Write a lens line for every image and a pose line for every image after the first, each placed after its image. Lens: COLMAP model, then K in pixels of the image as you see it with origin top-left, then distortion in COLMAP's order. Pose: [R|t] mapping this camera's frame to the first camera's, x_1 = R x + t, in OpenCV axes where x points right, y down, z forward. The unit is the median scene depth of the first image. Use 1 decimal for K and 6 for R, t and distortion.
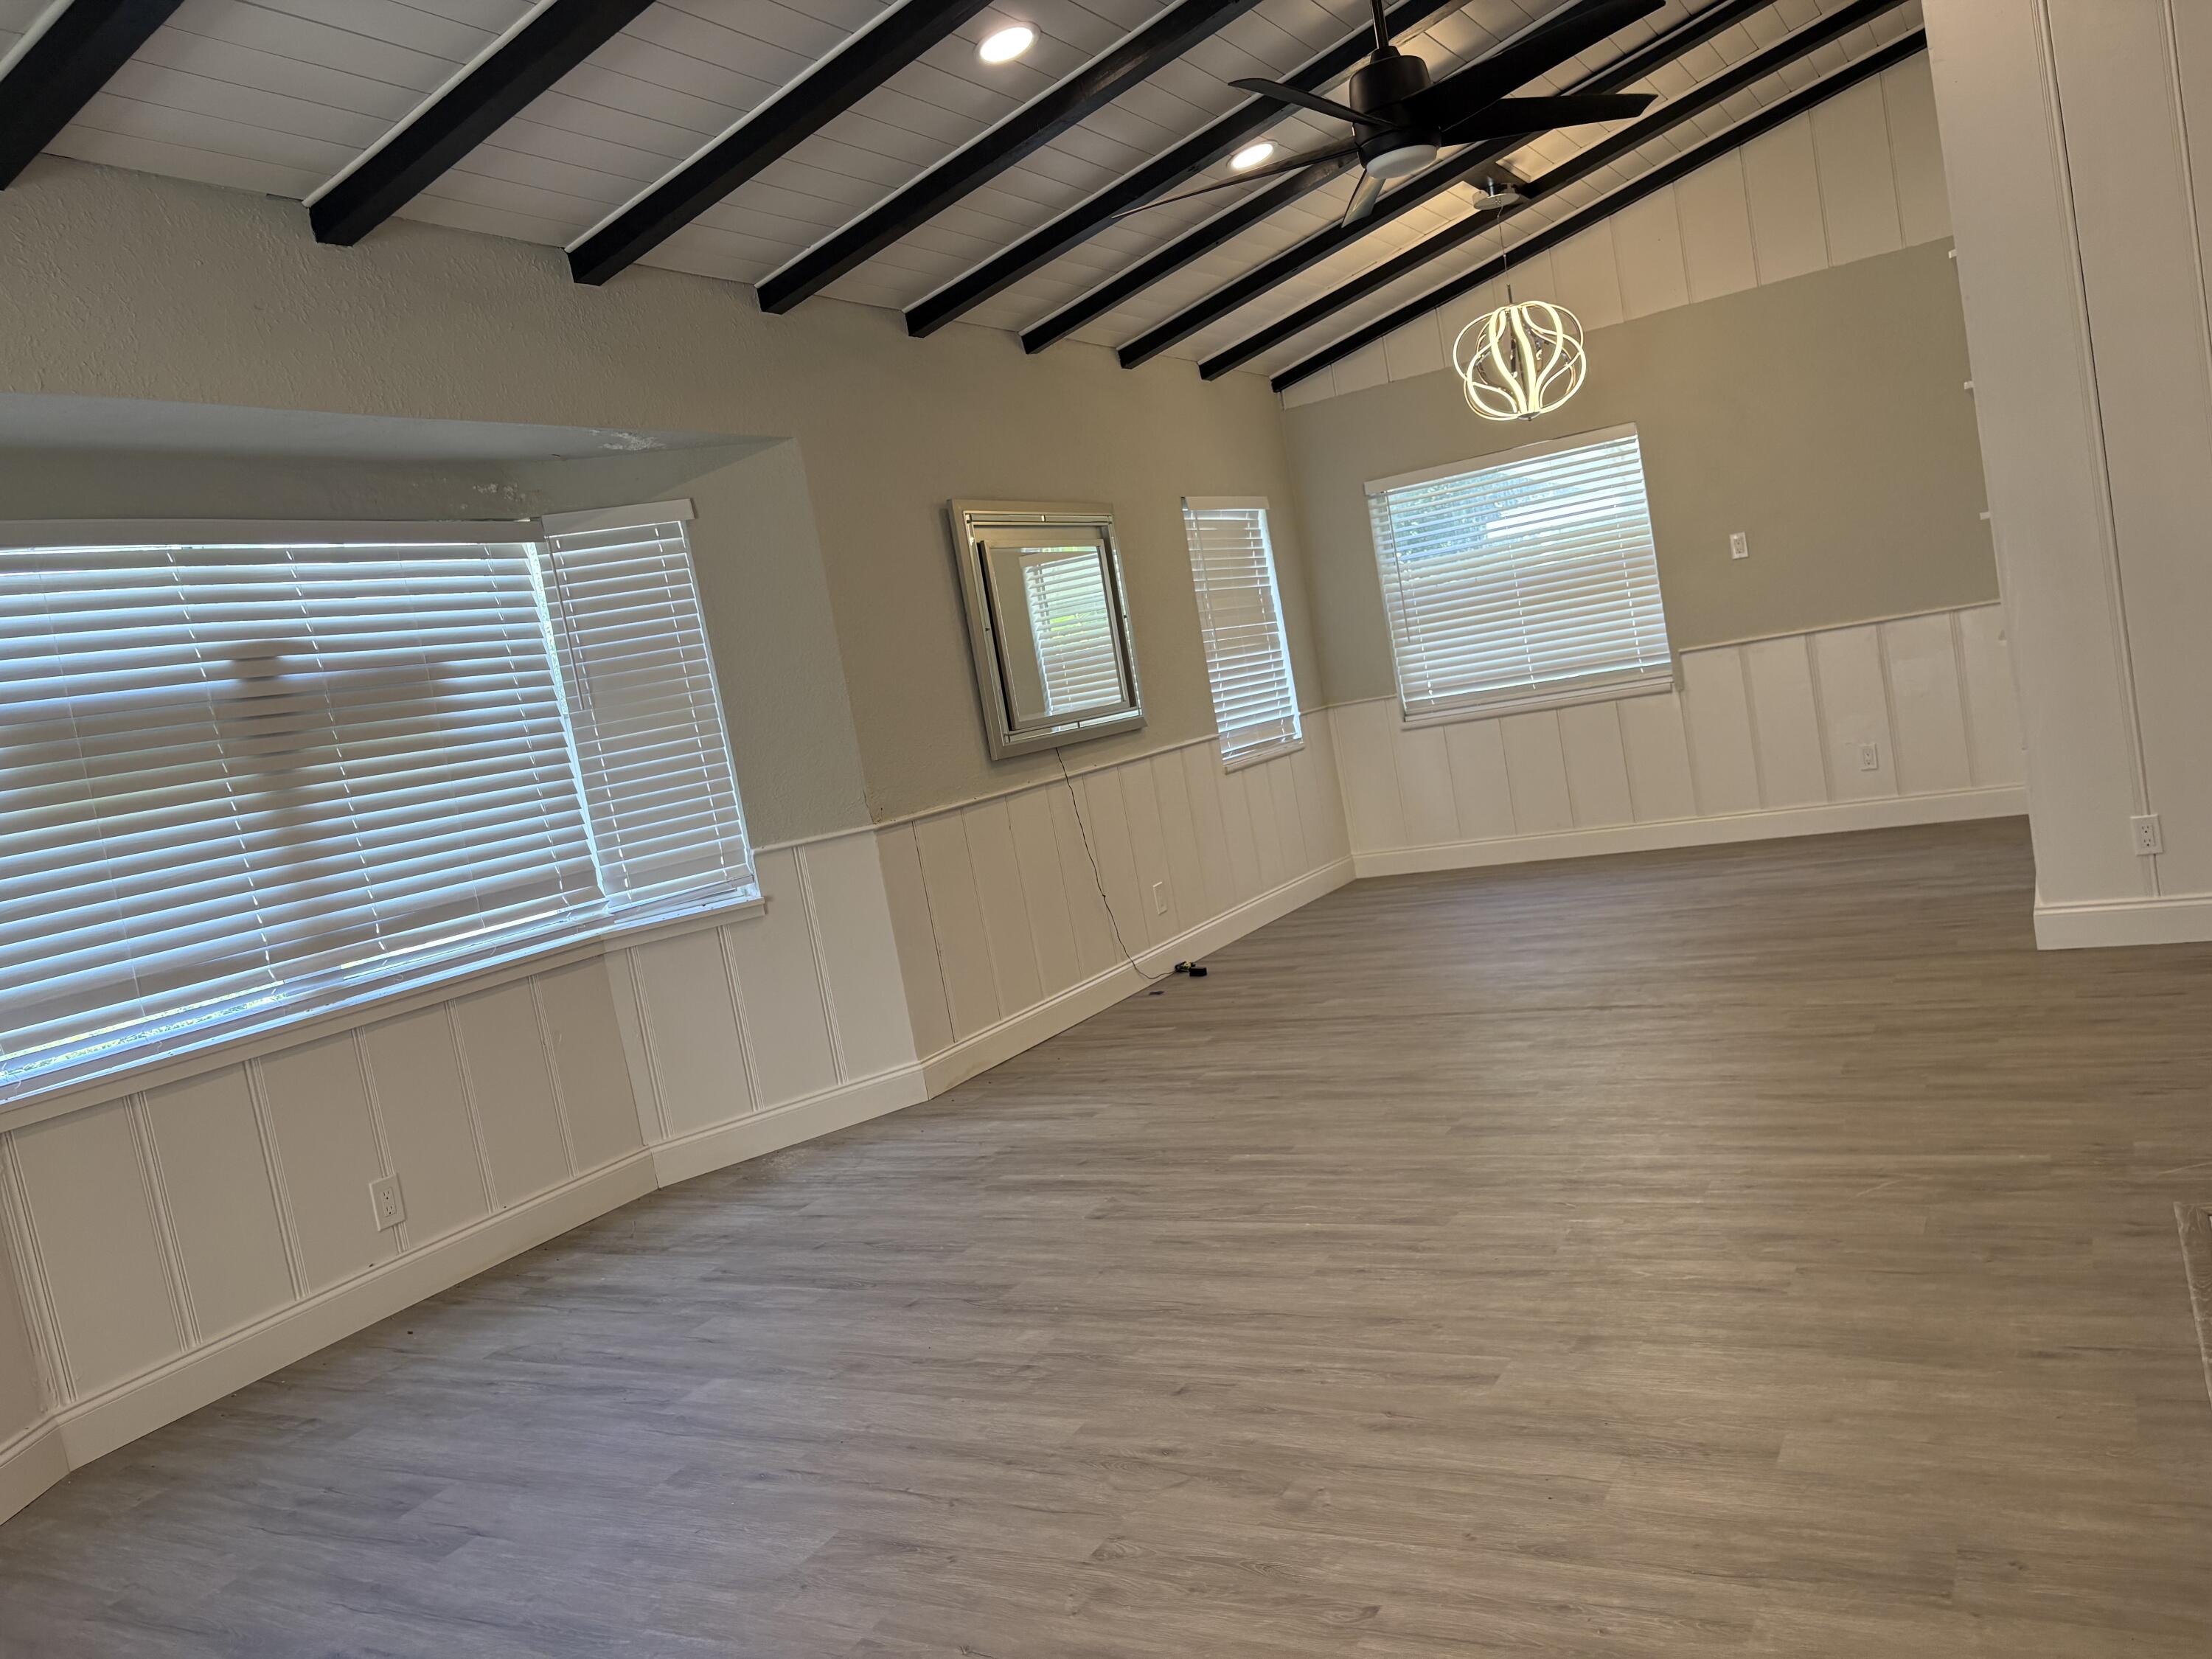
lens RADIAL K [[1678.5, 0, 1106.0], [0, 1678.5, 829.5], [0, 0, 1]] dist [0.067779, 0.002760]
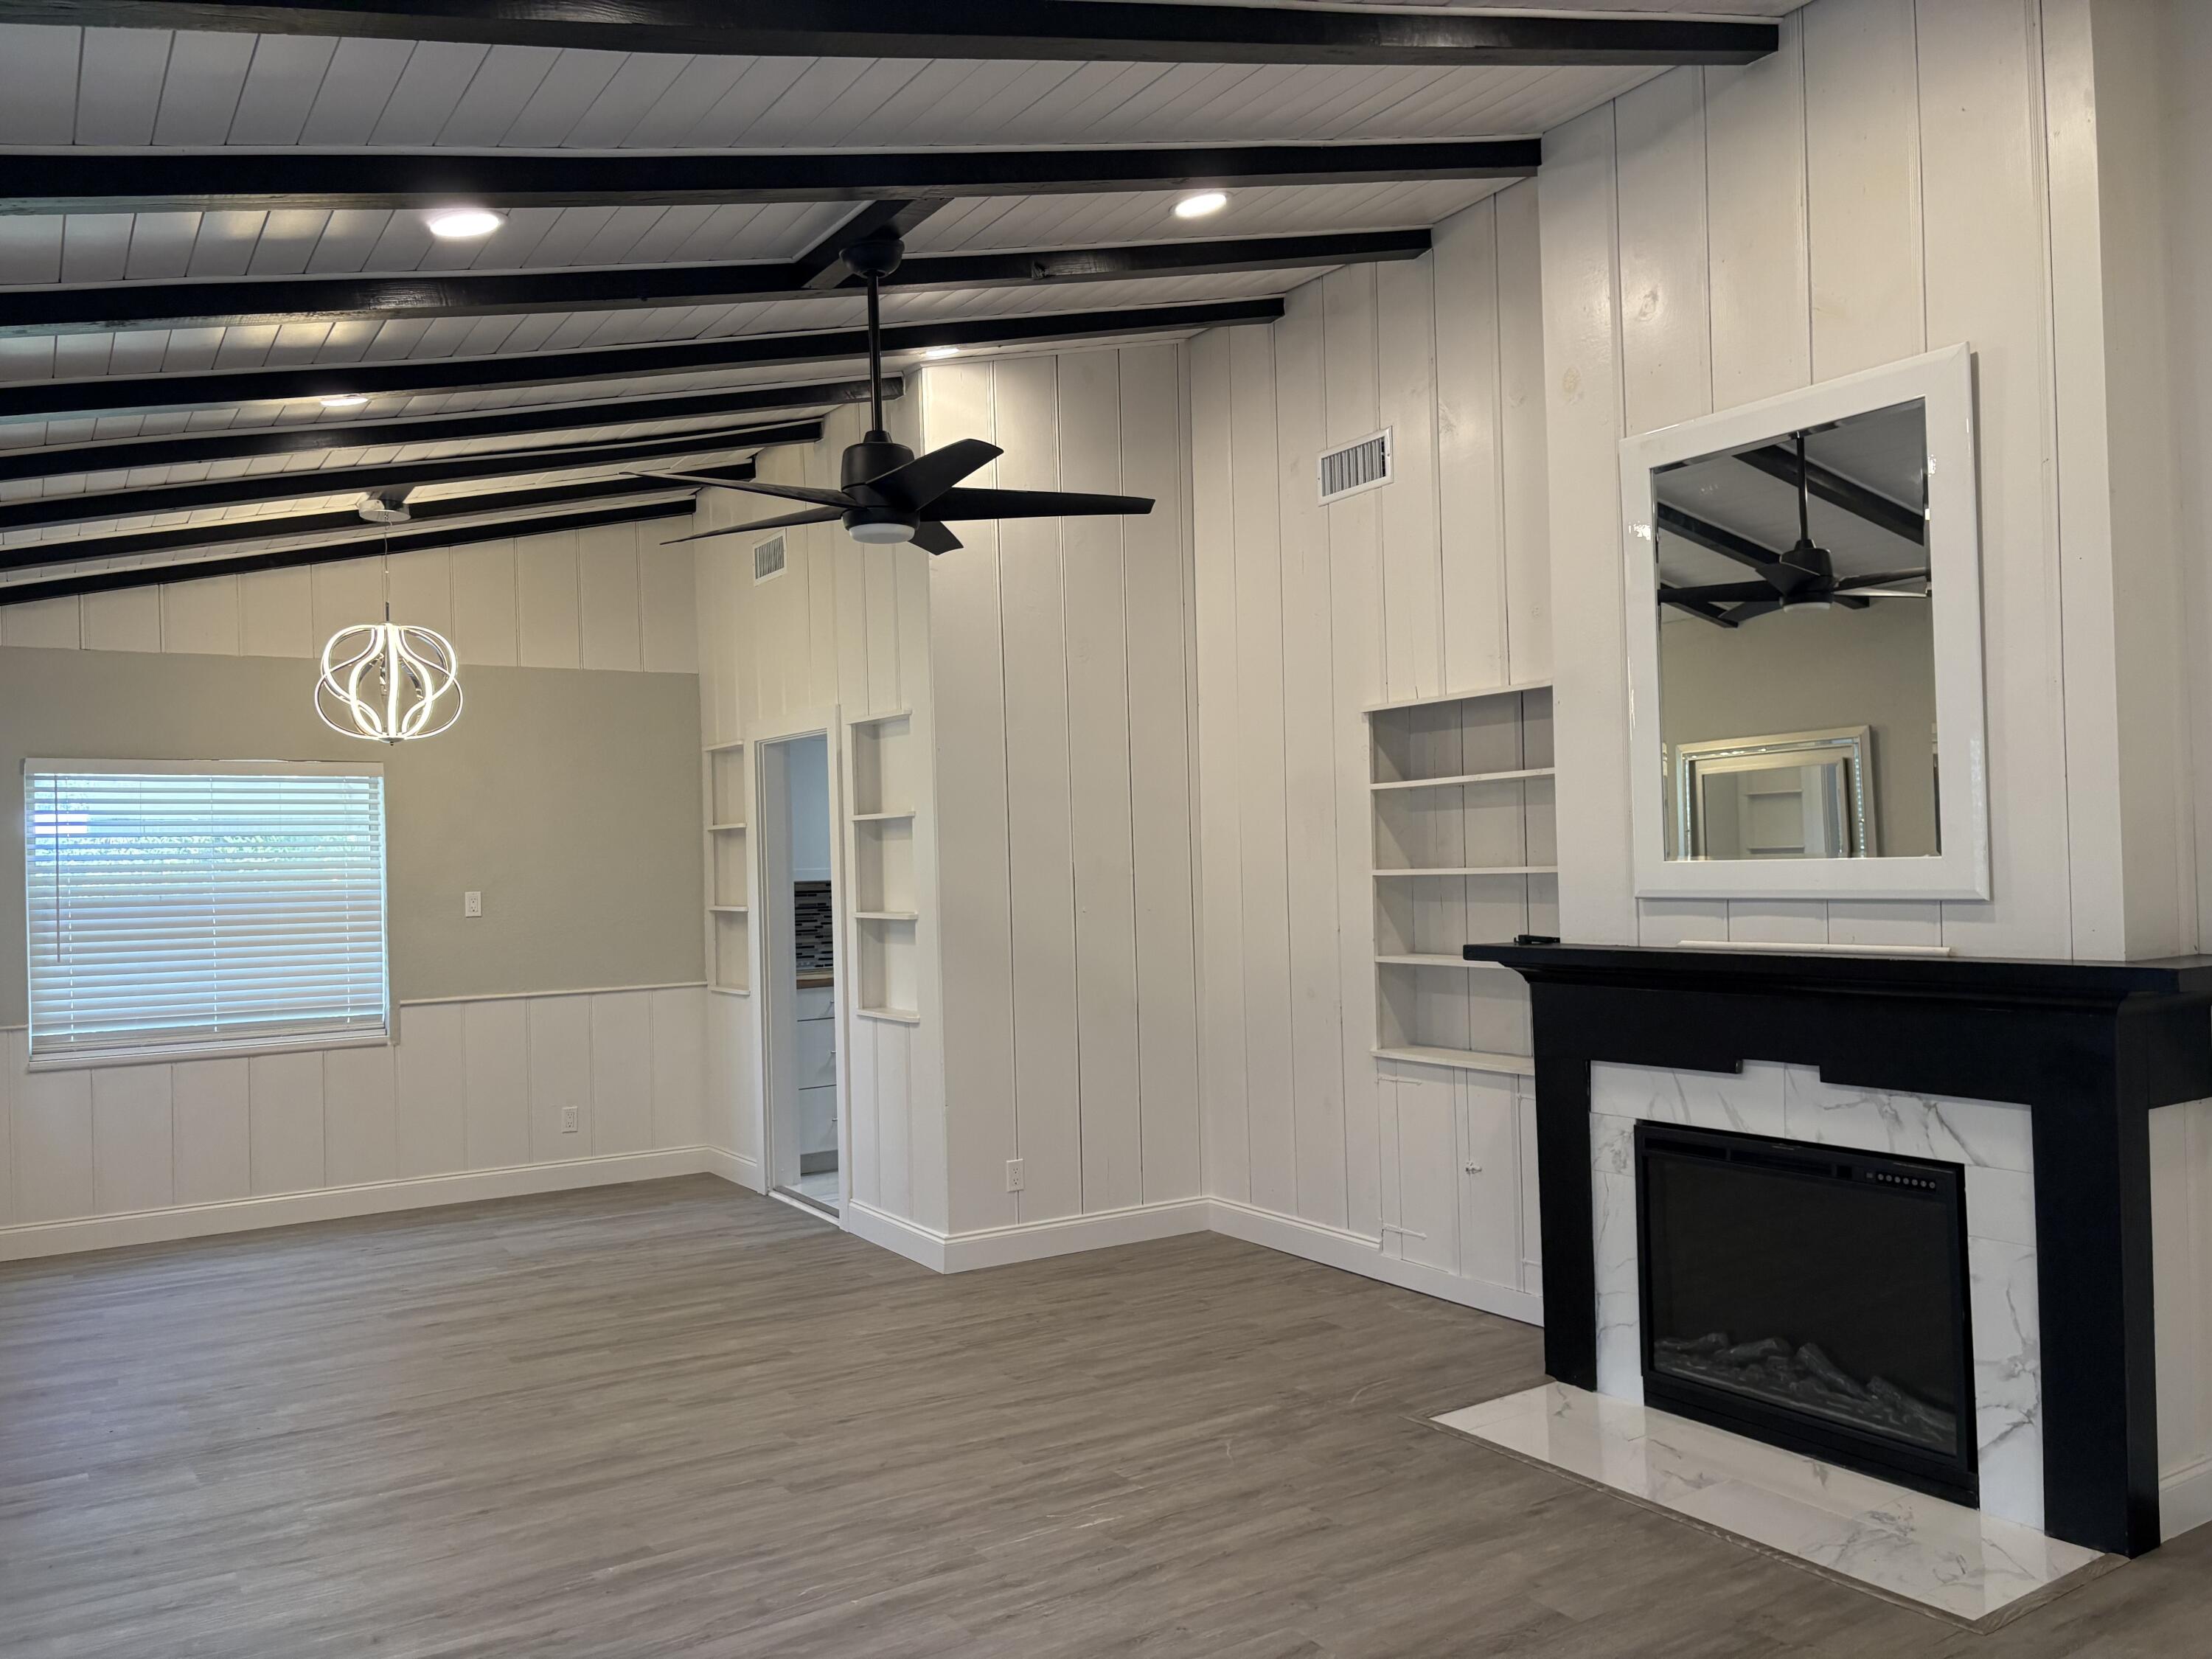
lens RADIAL K [[1678.5, 0, 1106.0], [0, 1678.5, 829.5], [0, 0, 1]] dist [0.067779, 0.002760]
pose [[0.453995, 0.184341, 0.871726, -0.631974], [0.017768, 0.976296, -0.215708, 0.024770], [-0.890827, 0.113419, 0.439959, 0.383033]]
